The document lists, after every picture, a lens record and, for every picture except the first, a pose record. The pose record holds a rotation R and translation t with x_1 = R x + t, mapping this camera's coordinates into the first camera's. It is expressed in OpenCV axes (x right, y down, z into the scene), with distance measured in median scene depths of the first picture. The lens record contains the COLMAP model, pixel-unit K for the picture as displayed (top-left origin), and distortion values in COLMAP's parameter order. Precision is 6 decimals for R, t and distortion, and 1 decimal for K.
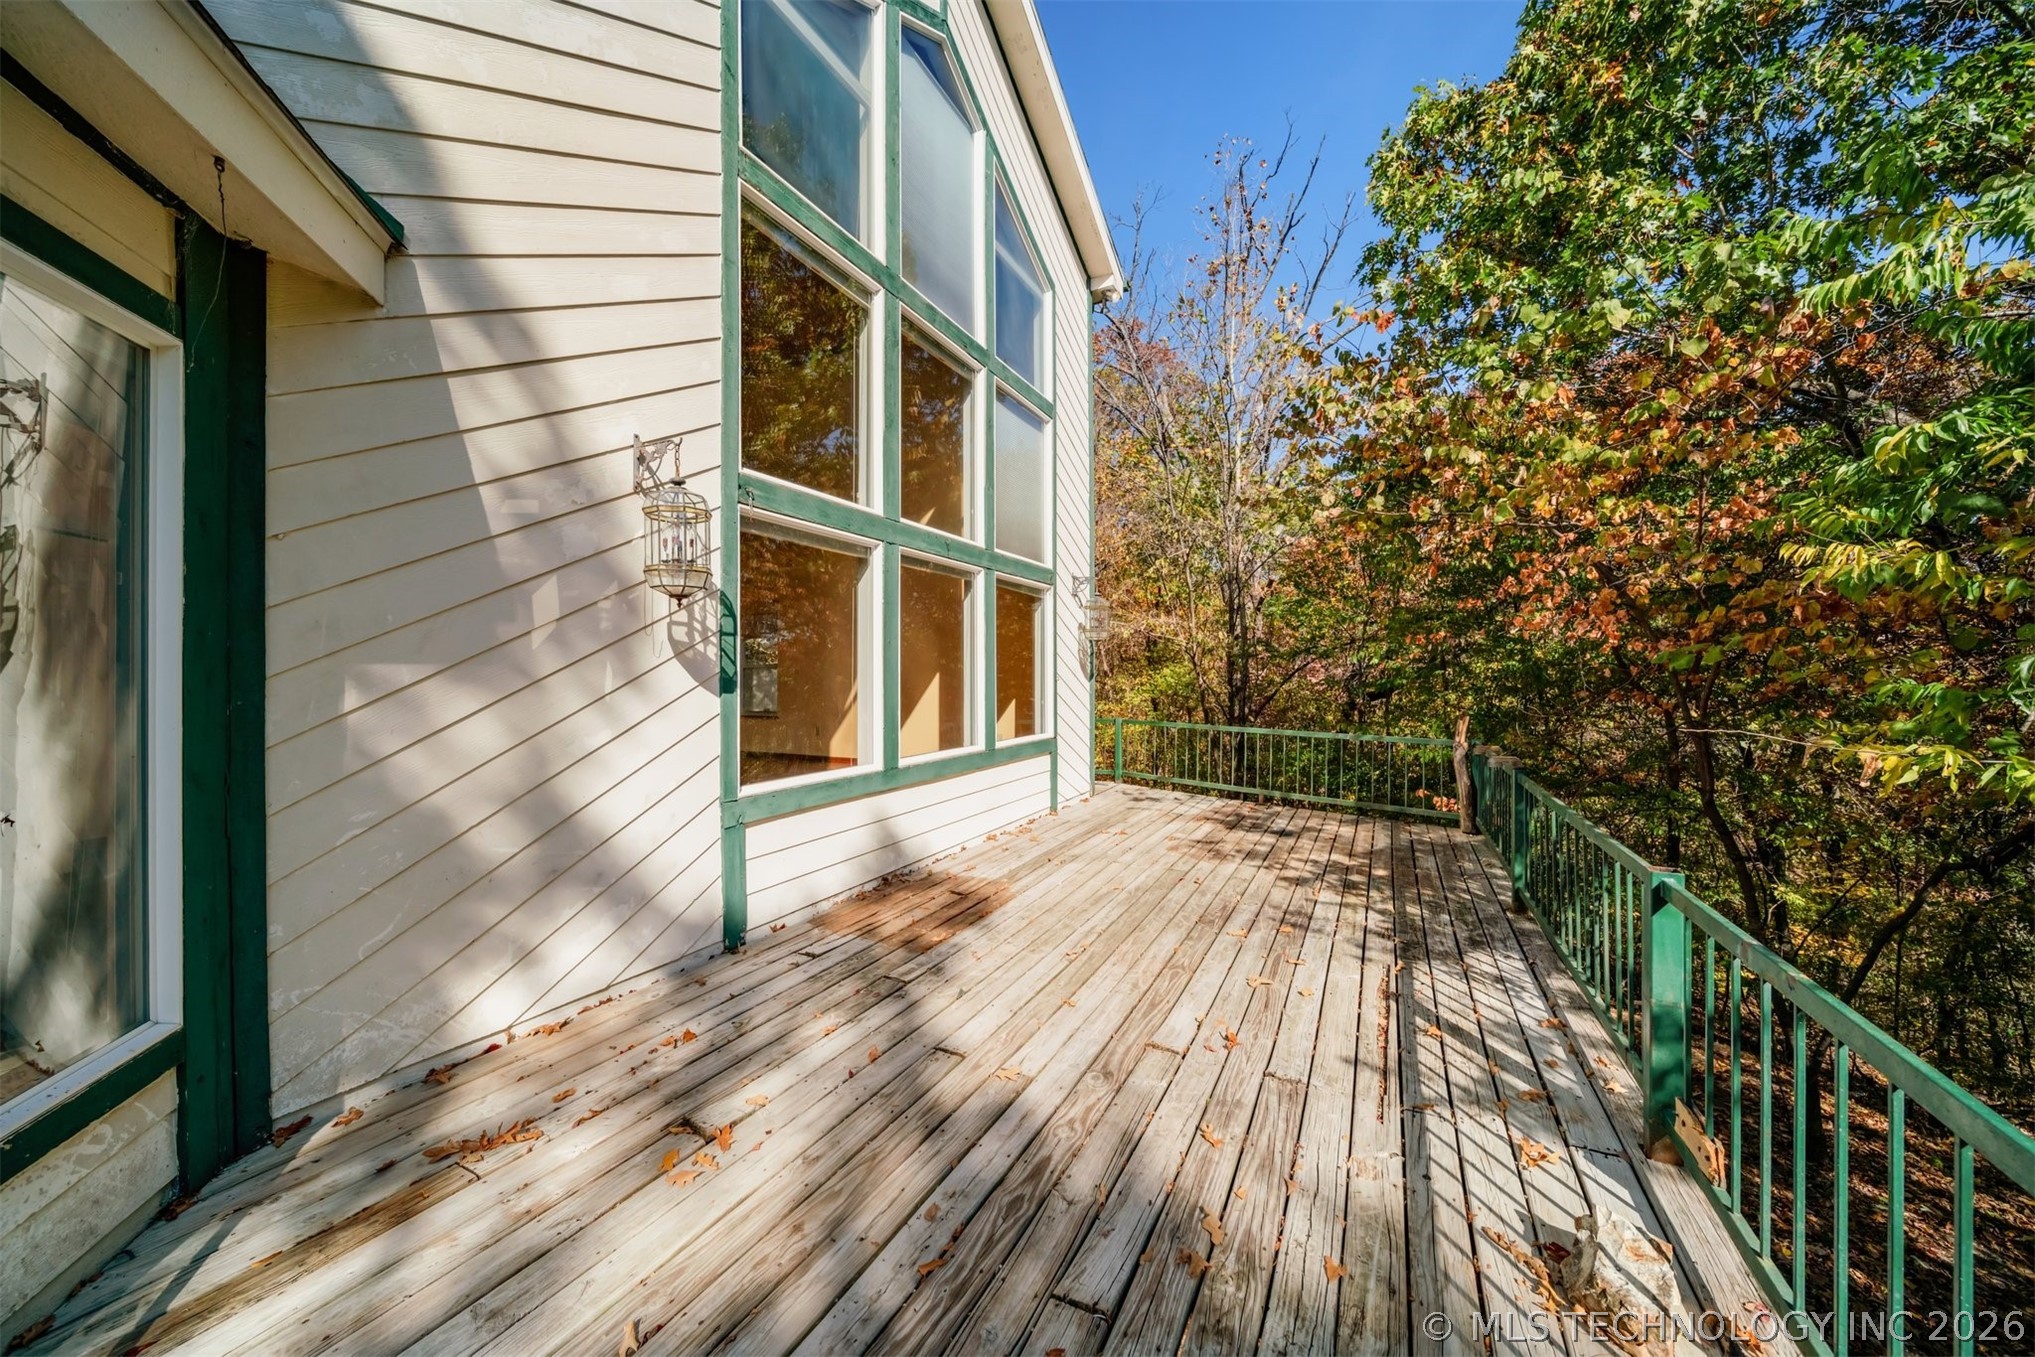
lens RADIAL K [[726.2, 0, 1002.8], [0, 726.2, 669.3], [0, 0, 1]] dist [-0.001157, -0.000231]
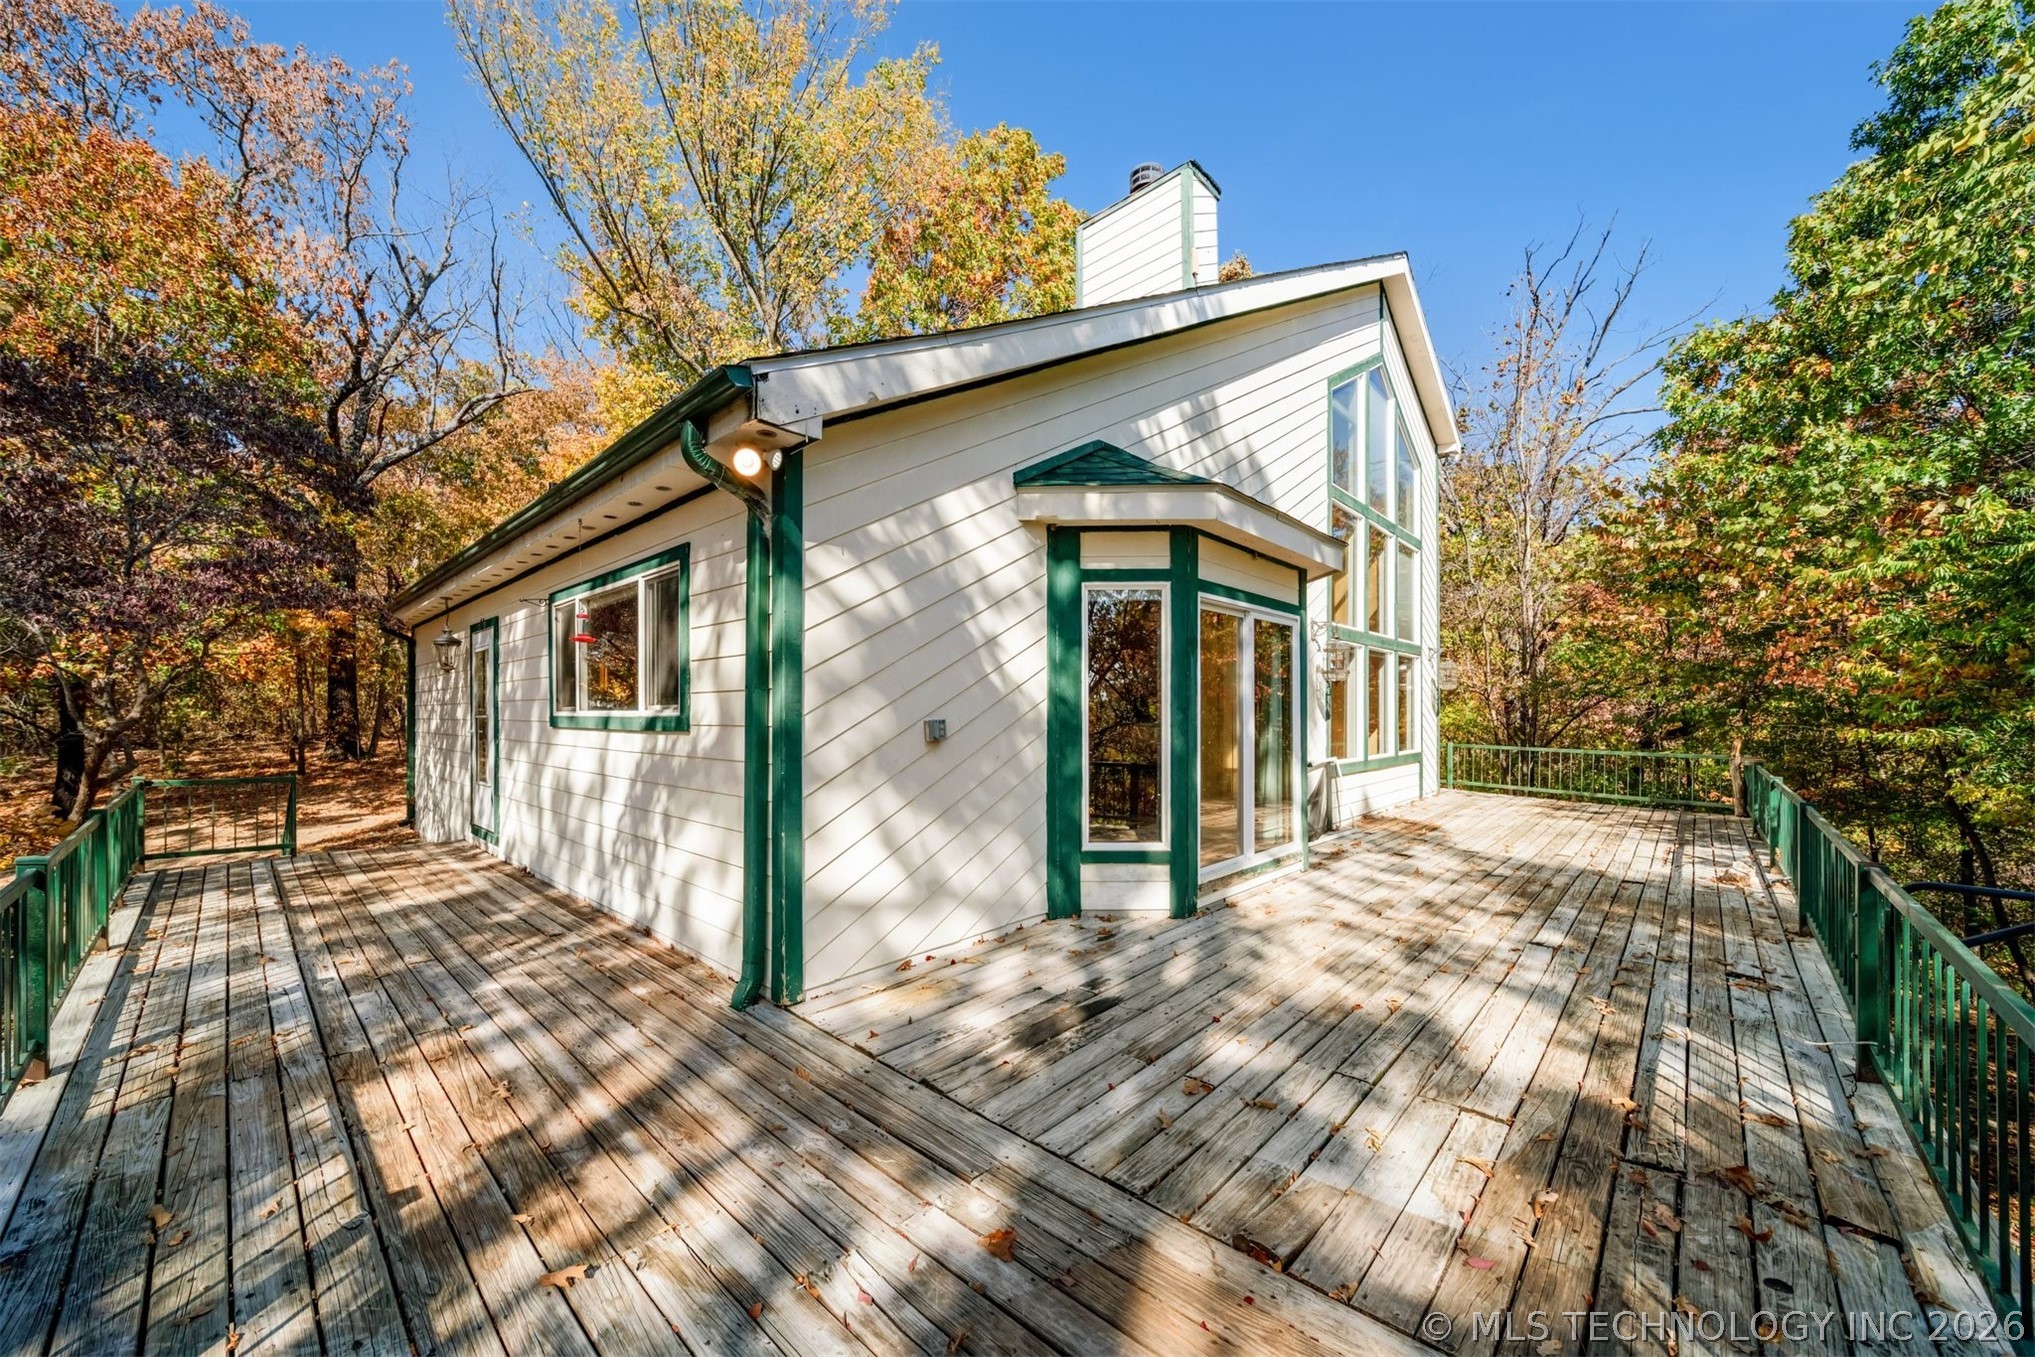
lens RADIAL K [[753.0, 0, 988.0], [0, 753.0, 707.8], [0, 0, 1]] dist [-0.002443, -0.000220]
pose [[0.962259, -0.004783, -0.272093, -0.360695], [0.005136, 0.999987, 0.000587, -0.006969], [0.272086, -0.001962, 0.962271, -0.761608]]
